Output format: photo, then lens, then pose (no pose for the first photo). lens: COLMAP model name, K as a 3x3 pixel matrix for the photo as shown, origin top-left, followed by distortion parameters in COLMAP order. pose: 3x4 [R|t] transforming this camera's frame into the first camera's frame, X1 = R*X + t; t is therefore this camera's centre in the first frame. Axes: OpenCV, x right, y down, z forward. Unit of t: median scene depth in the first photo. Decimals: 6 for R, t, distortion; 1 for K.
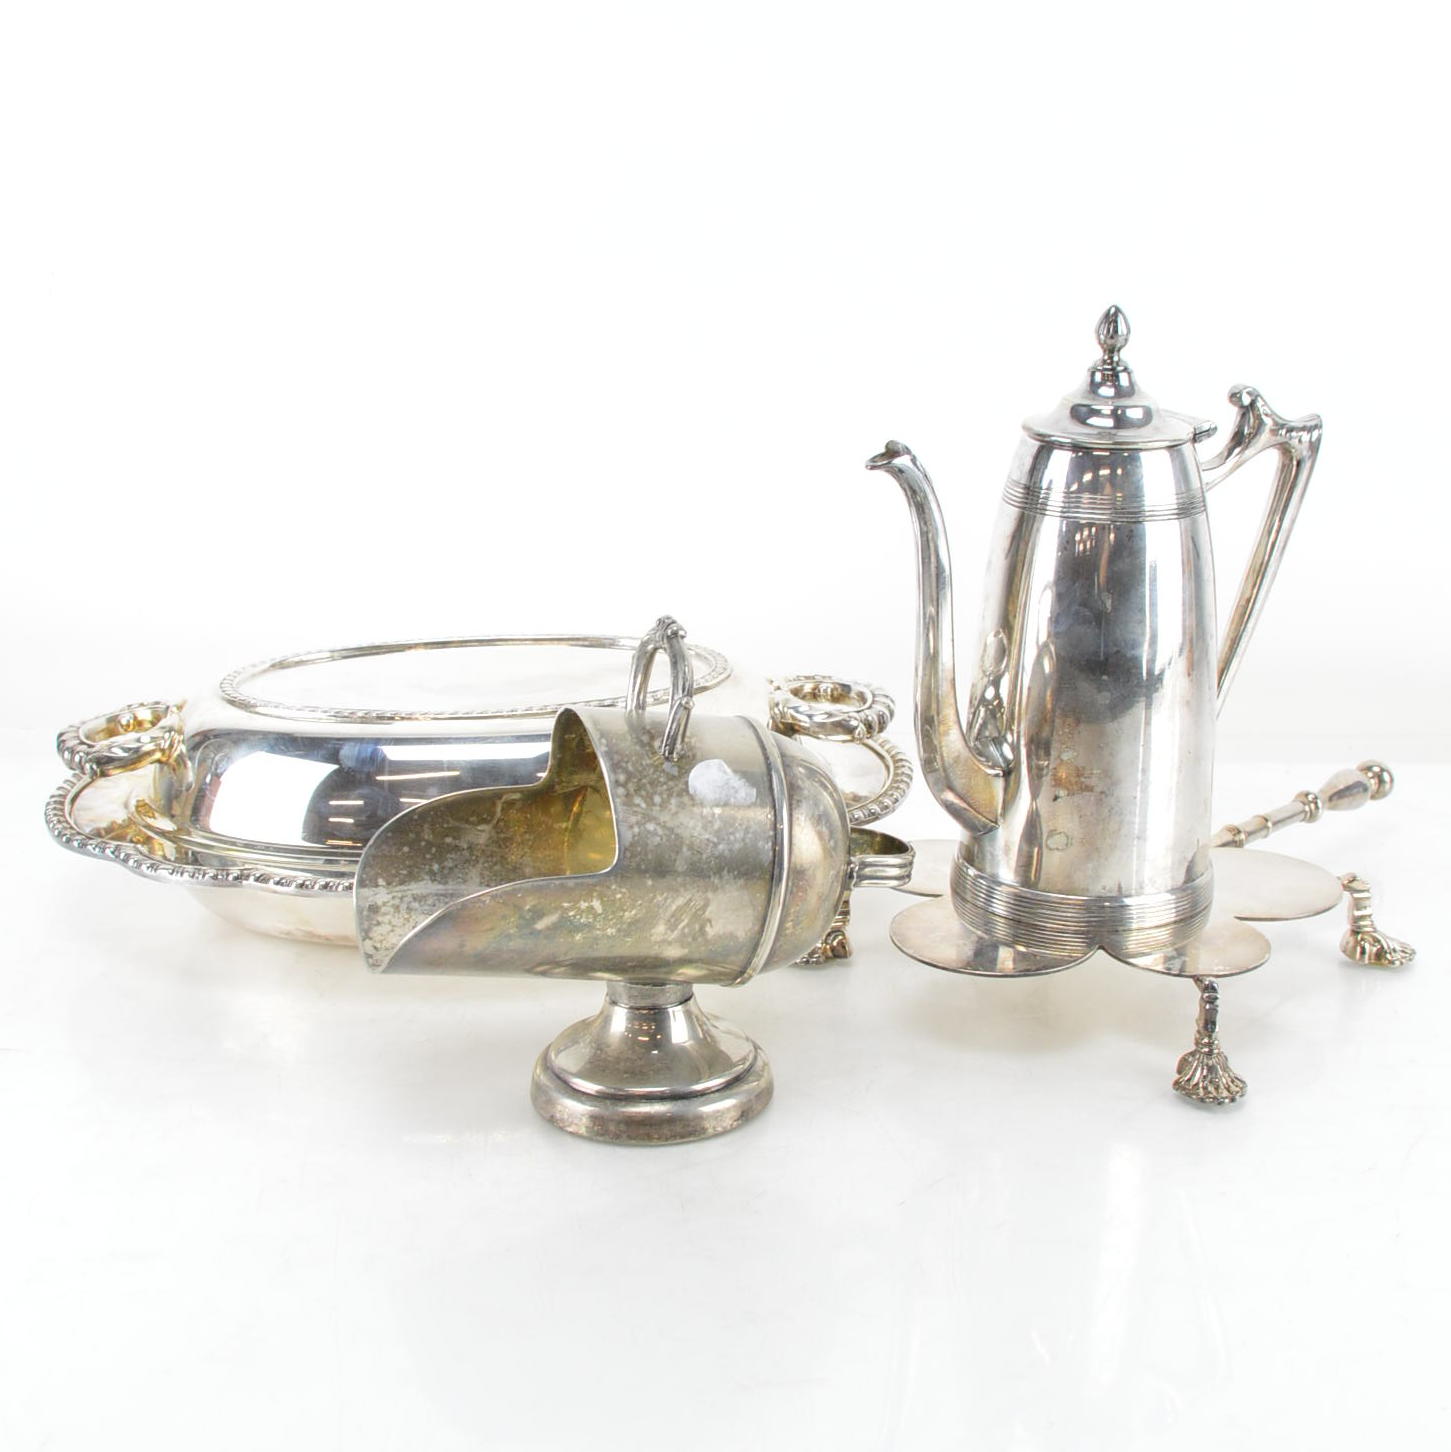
lens RADIAL K [[2258.3, 0, 726.4], [0, 2258.3, 720.5], [0, 0, 1]] dist [-0.071995, 0.000000]
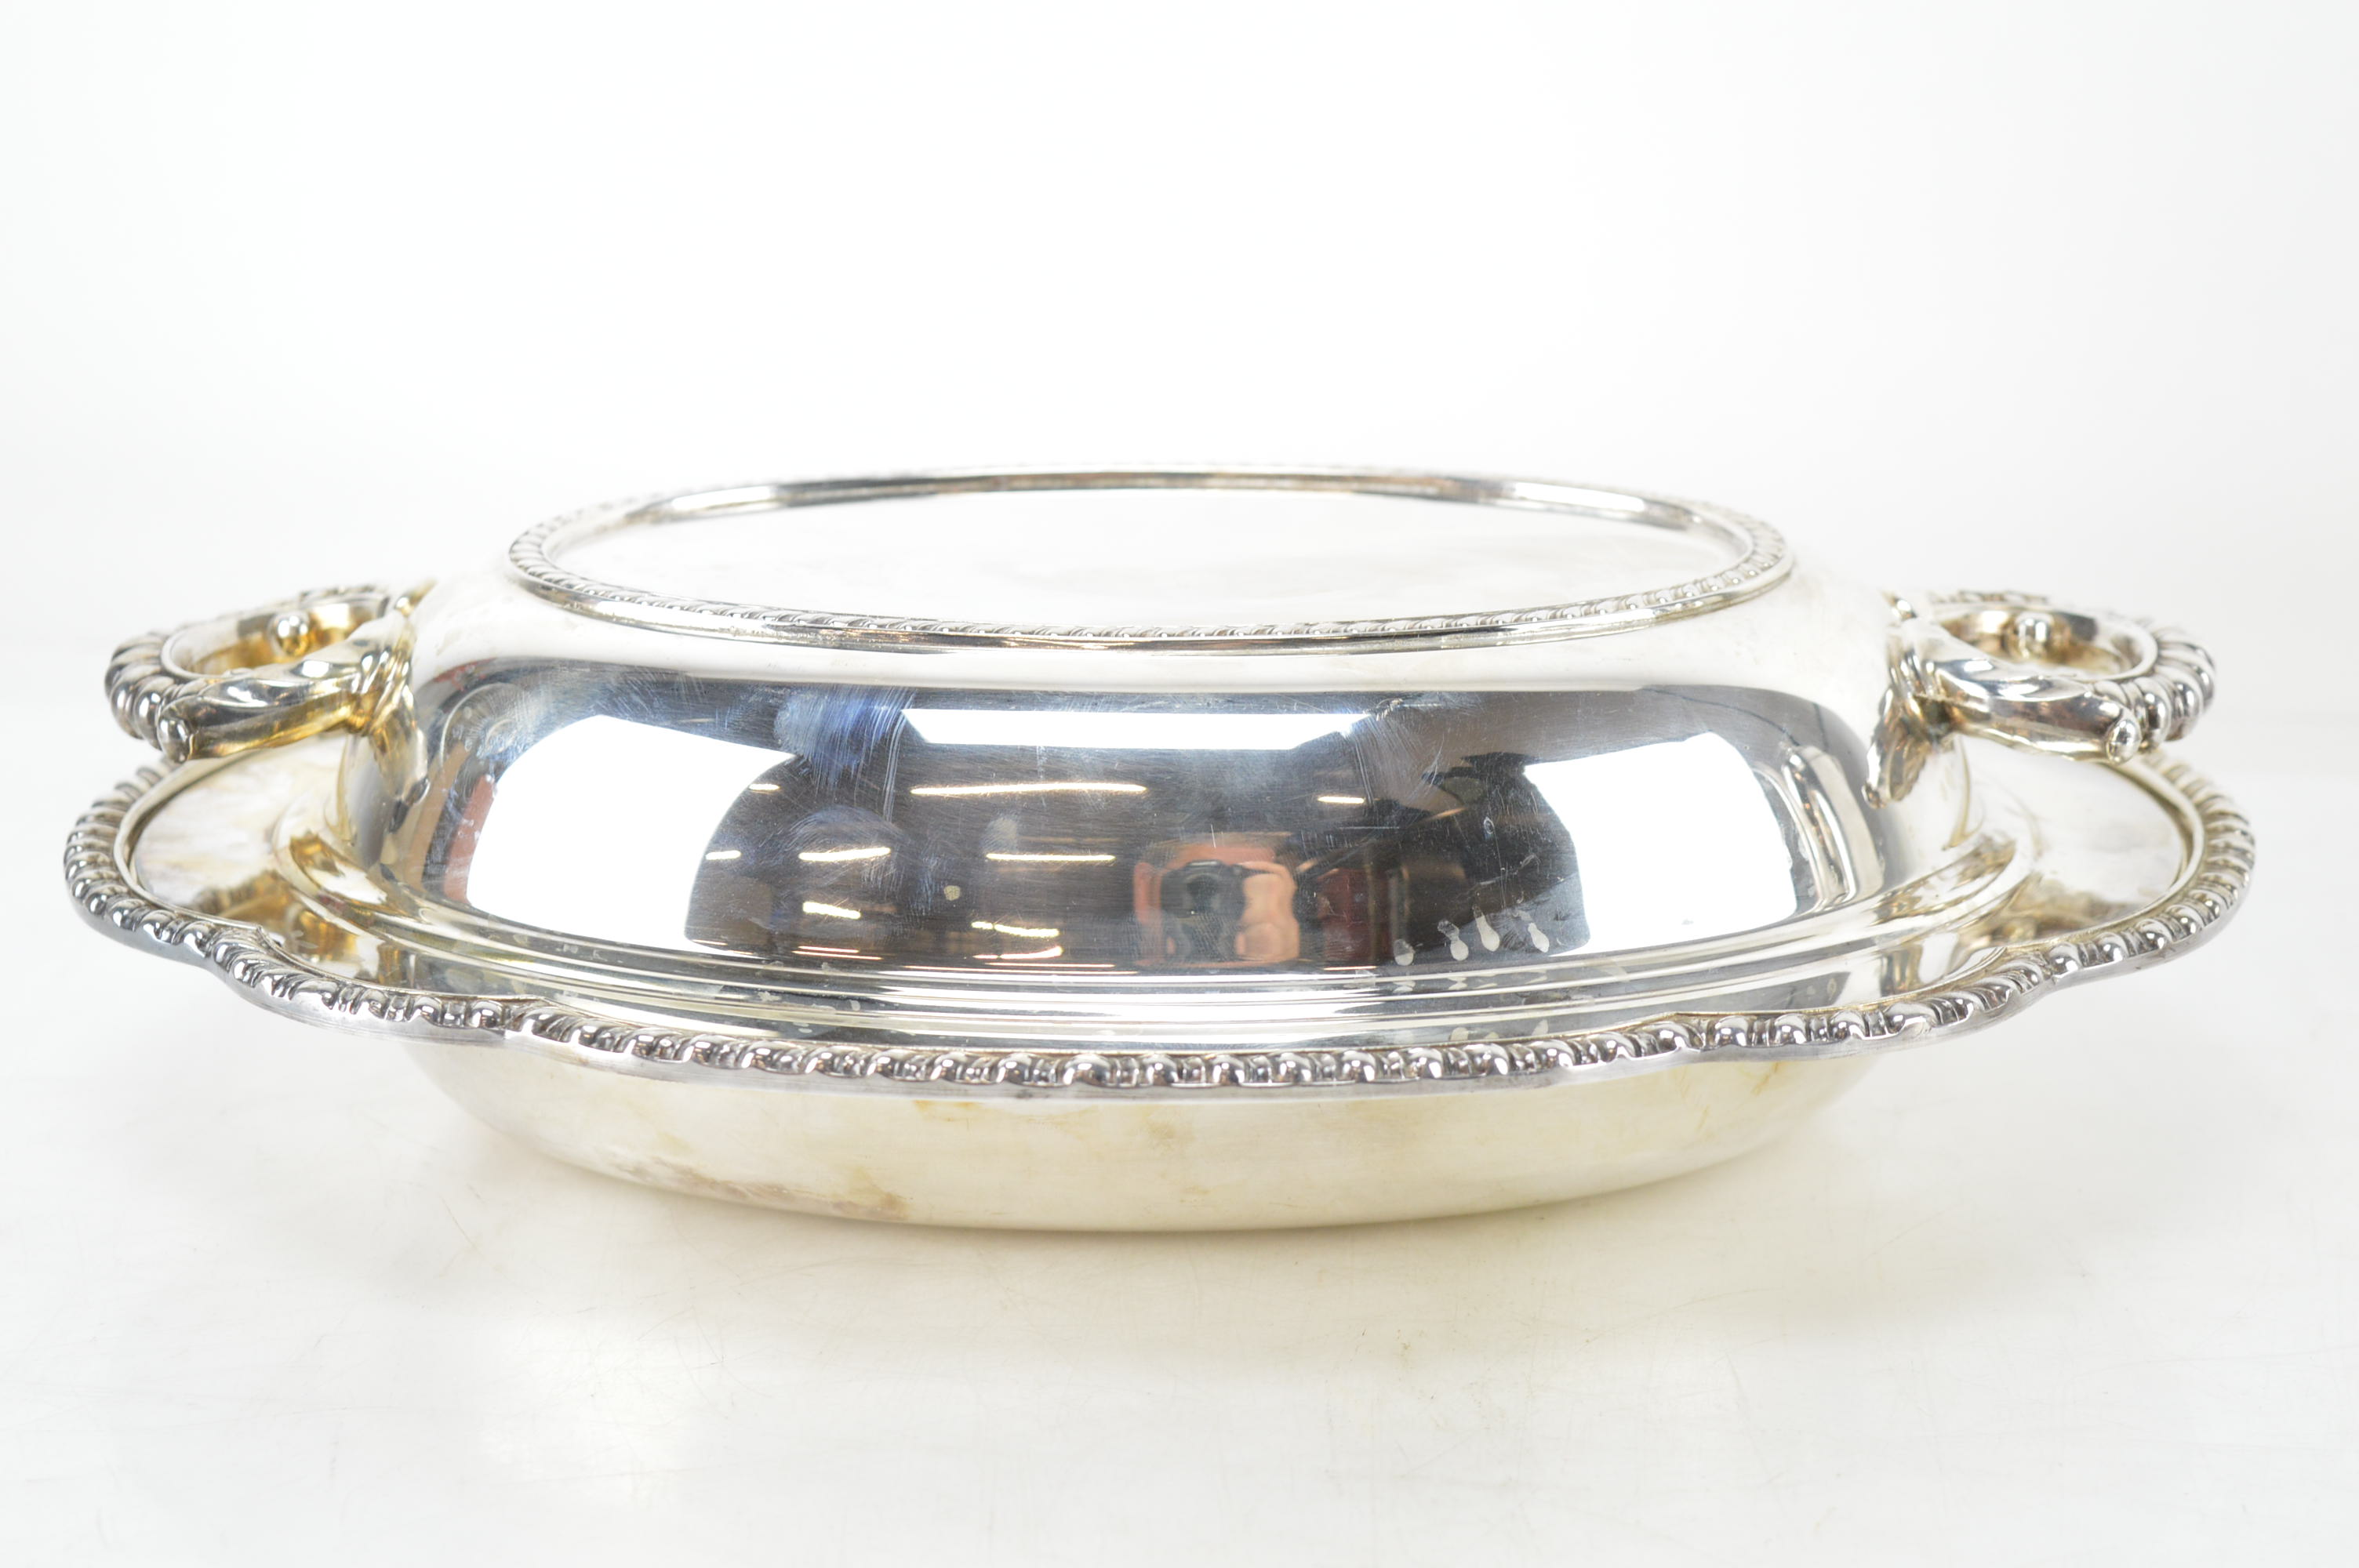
lens RADIAL K [[4563.7, 0, 1167.0], [0, 4563.7, 792.8], [0, 0, 1]] dist [0.045847, 0.000000]
pose [[0.990428, 0.046240, -0.130056, -0.000452], [-0.045592, 0.998928, 0.007953, 0.016788], [0.130284, -0.001947, 0.991475, 0.207080]]
